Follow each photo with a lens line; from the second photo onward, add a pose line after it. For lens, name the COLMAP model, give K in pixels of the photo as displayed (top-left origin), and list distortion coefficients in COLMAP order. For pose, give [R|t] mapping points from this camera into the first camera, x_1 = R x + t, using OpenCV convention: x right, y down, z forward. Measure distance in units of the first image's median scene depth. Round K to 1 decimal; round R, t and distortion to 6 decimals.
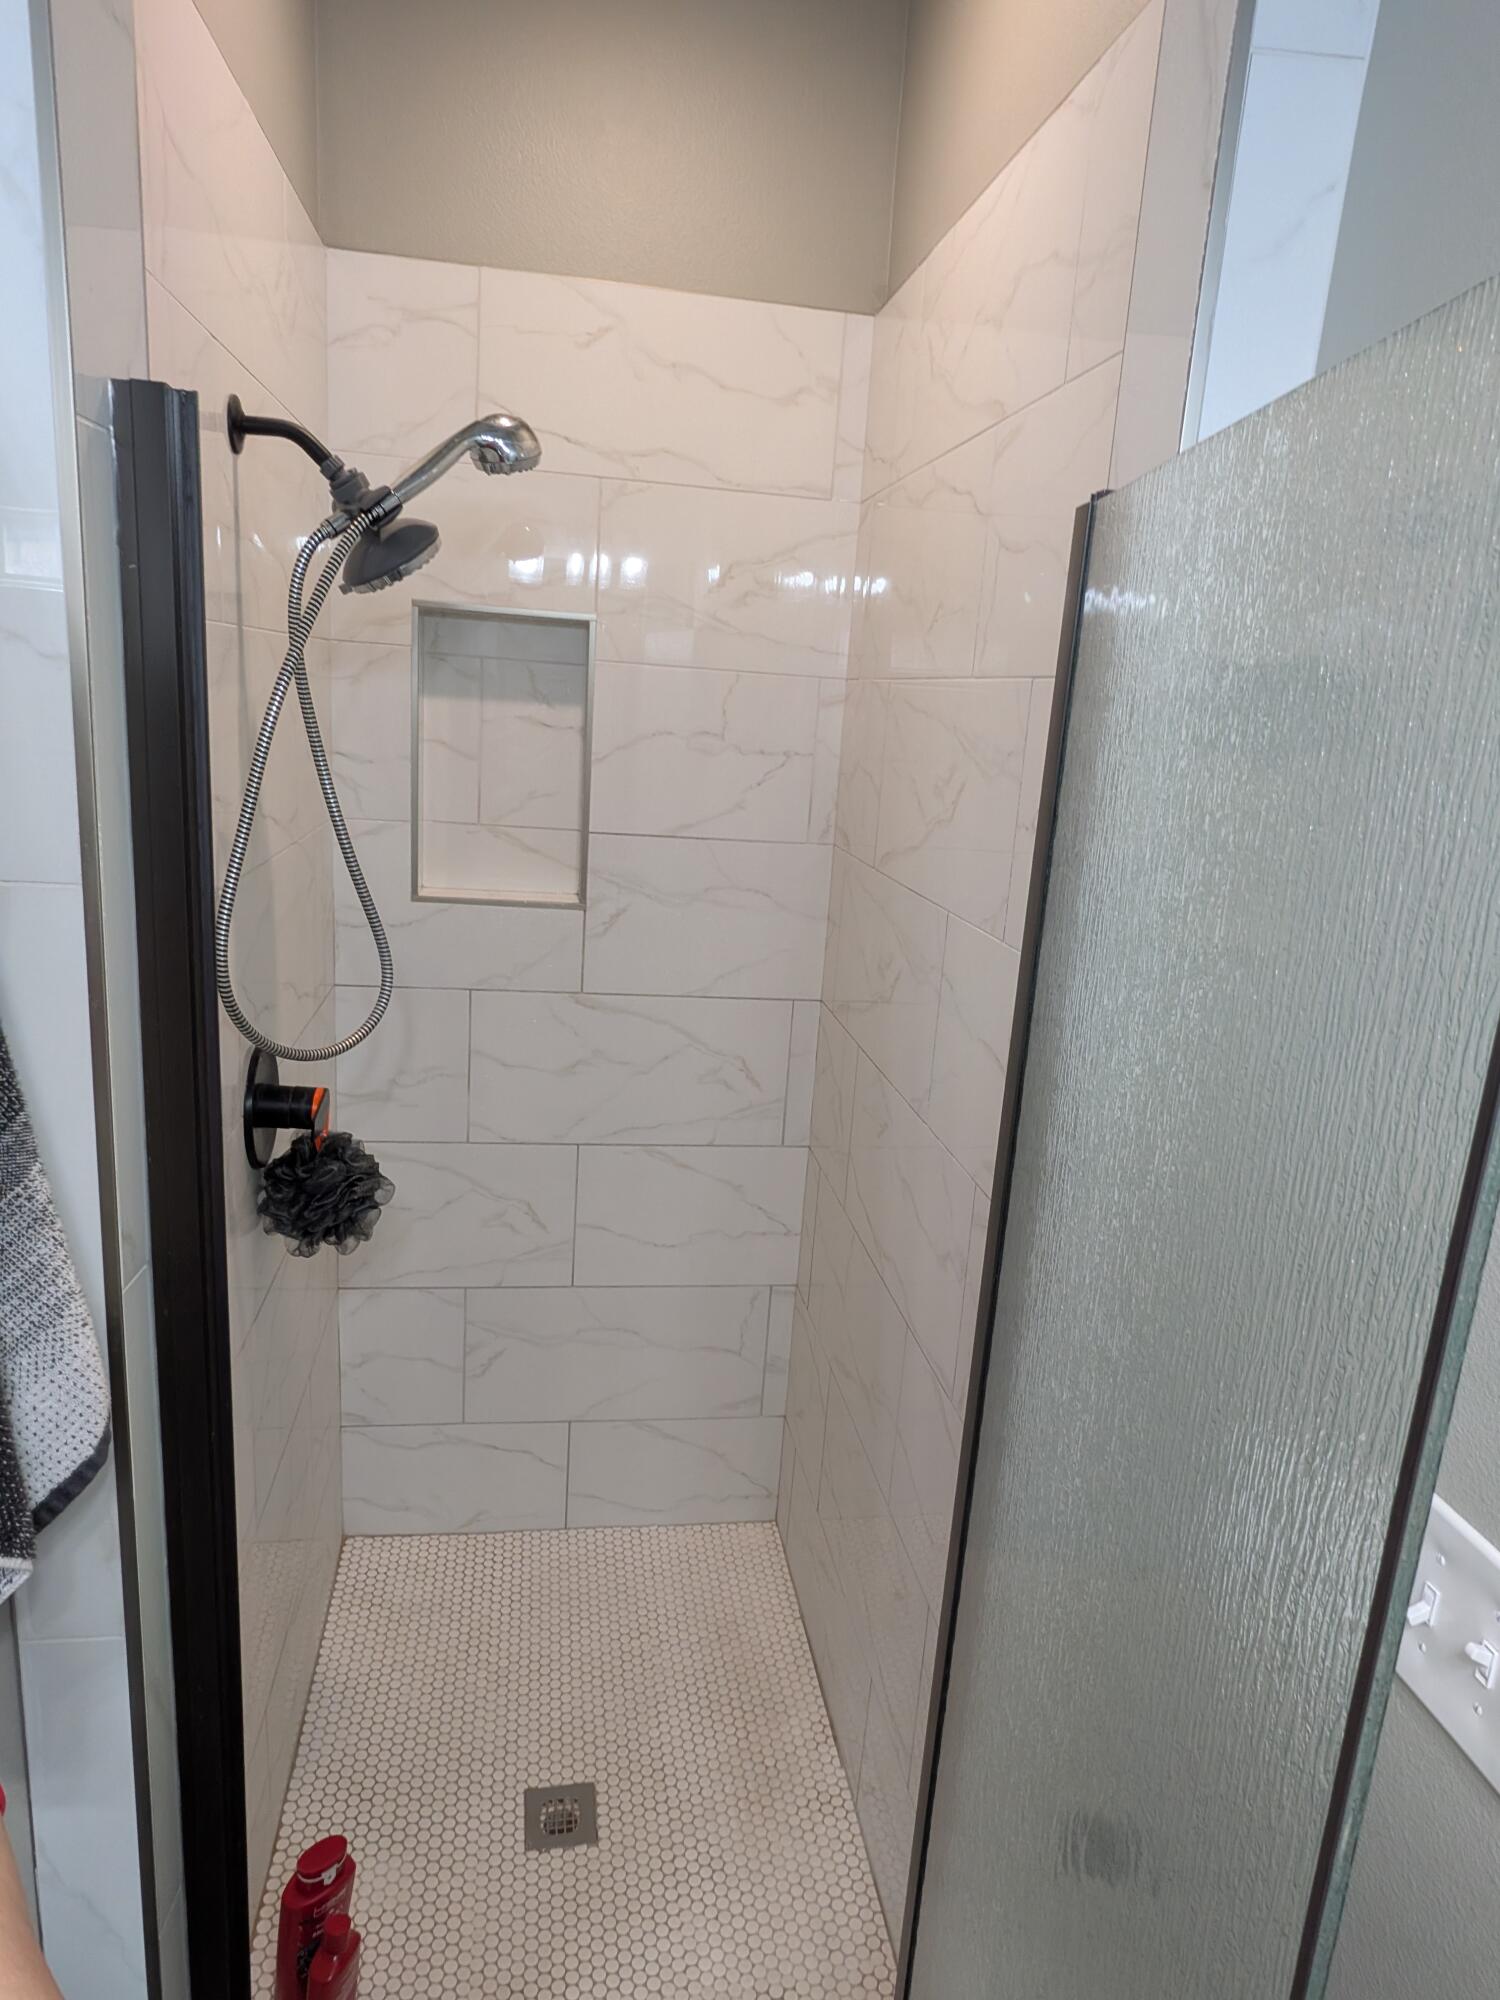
lens RADIAL K [[1237.6, 0, 751.4], [0, 1237.6, 999.3], [0, 0, 1]] dist [-0.001125, 0.004194]
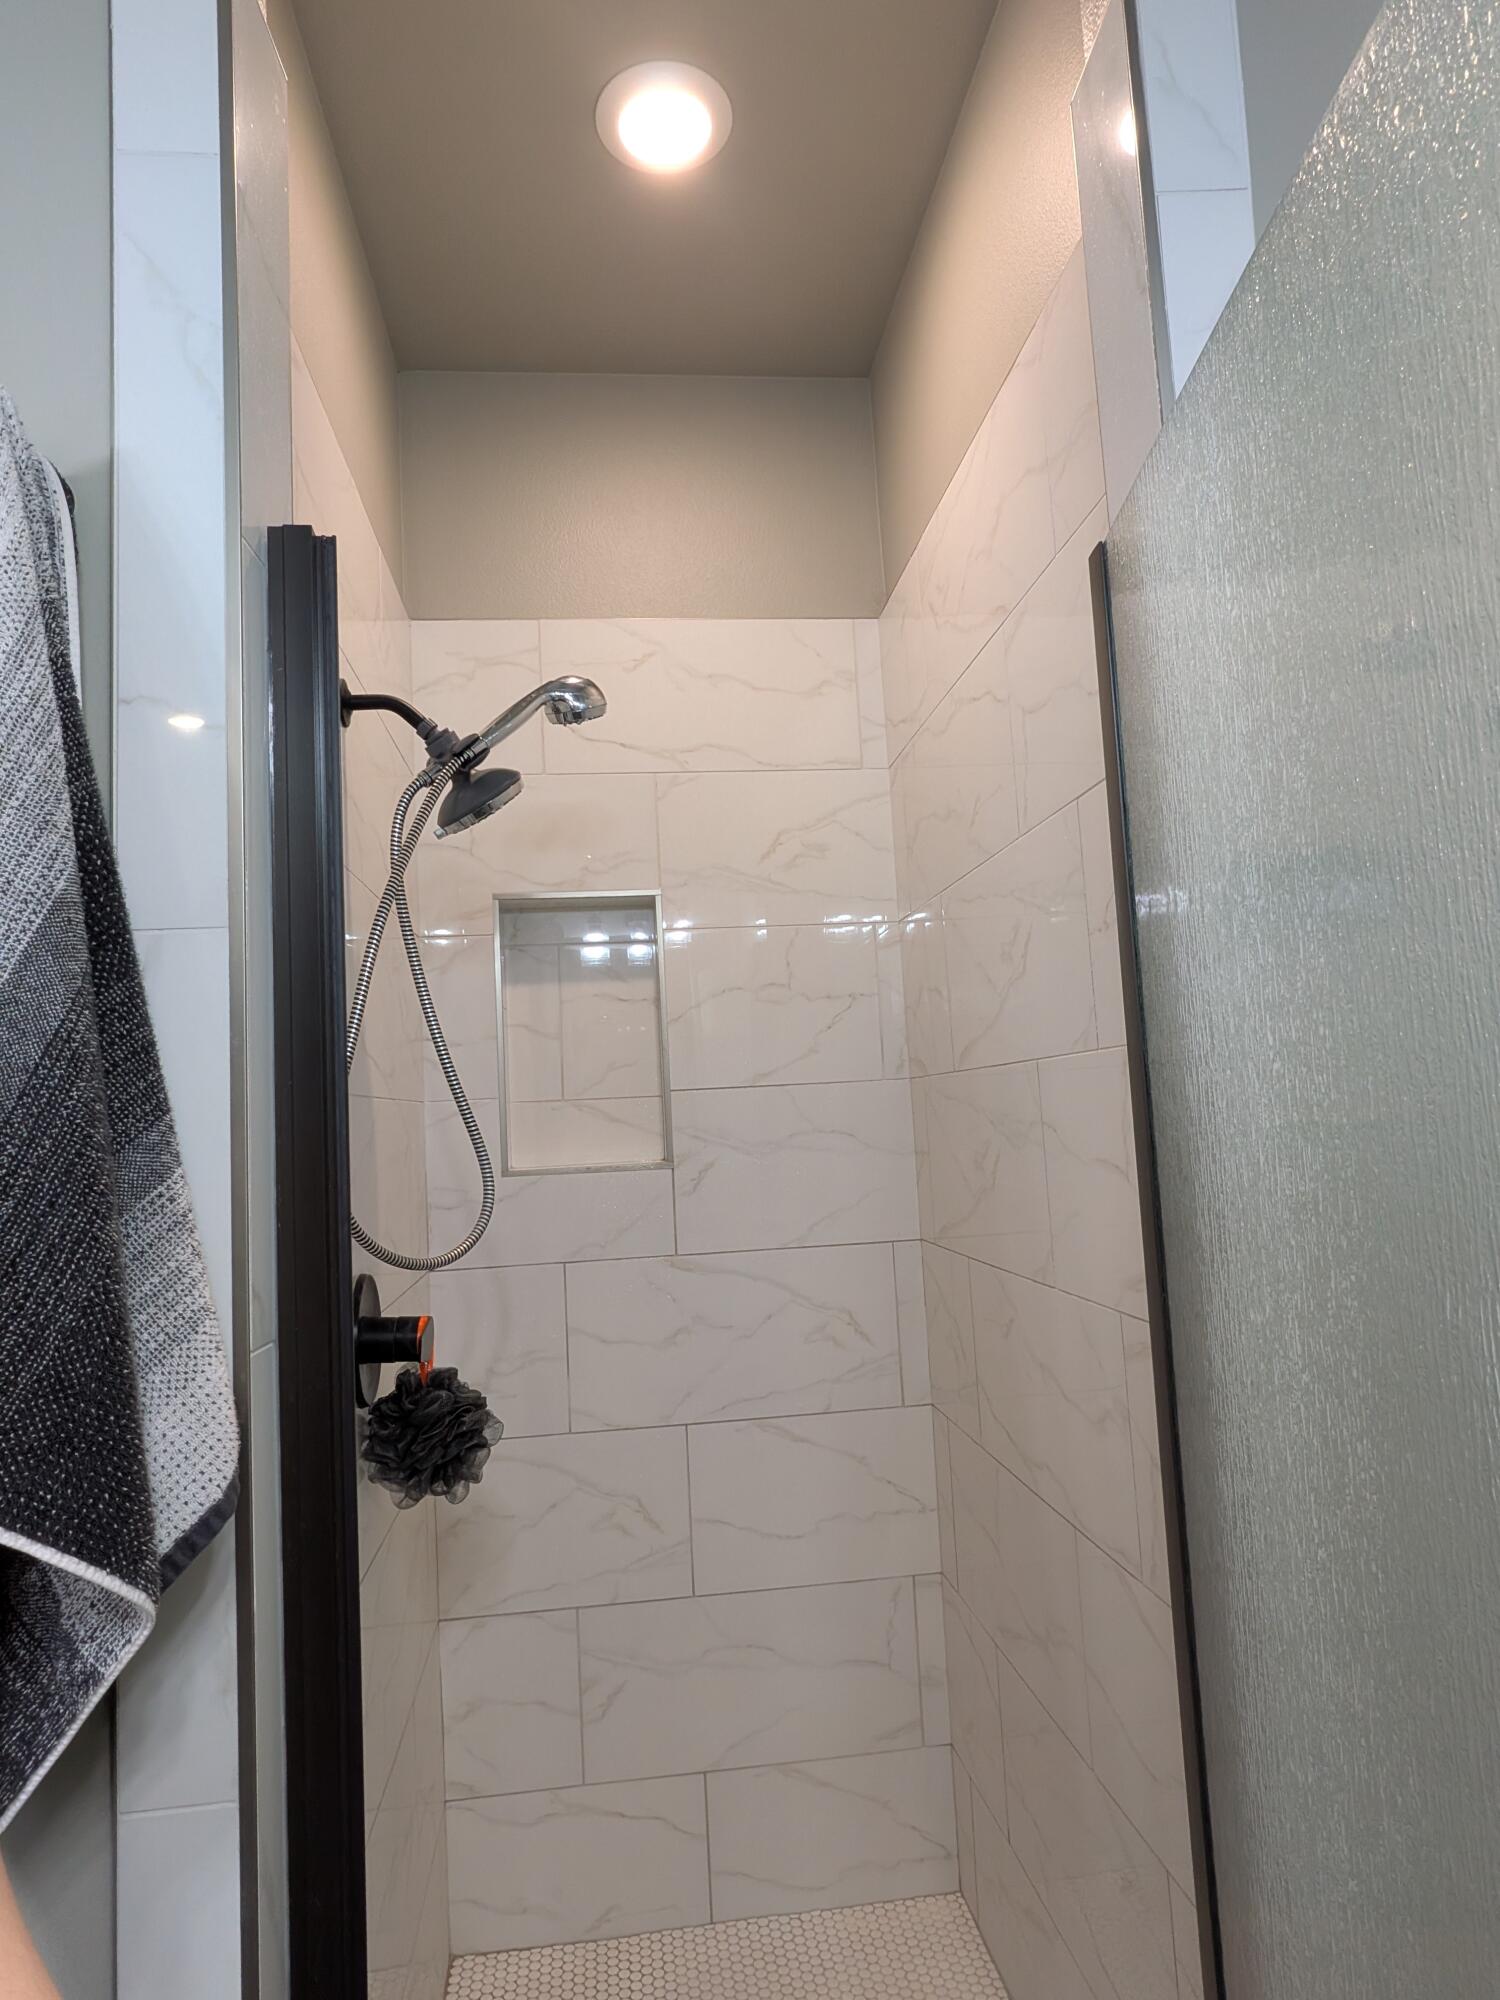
lens RADIAL K [[1237.6, 0, 750.9], [0, 1237.6, 1004.3], [0, 0, 1]] dist [-0.001125, 0.004194]
pose [[0.991910, -0.123282, -0.030269, -0.027600], [0.106989, 0.940210, -0.323355, 0.146286], [0.068323, 0.317500, 0.945794, 0.016234]]
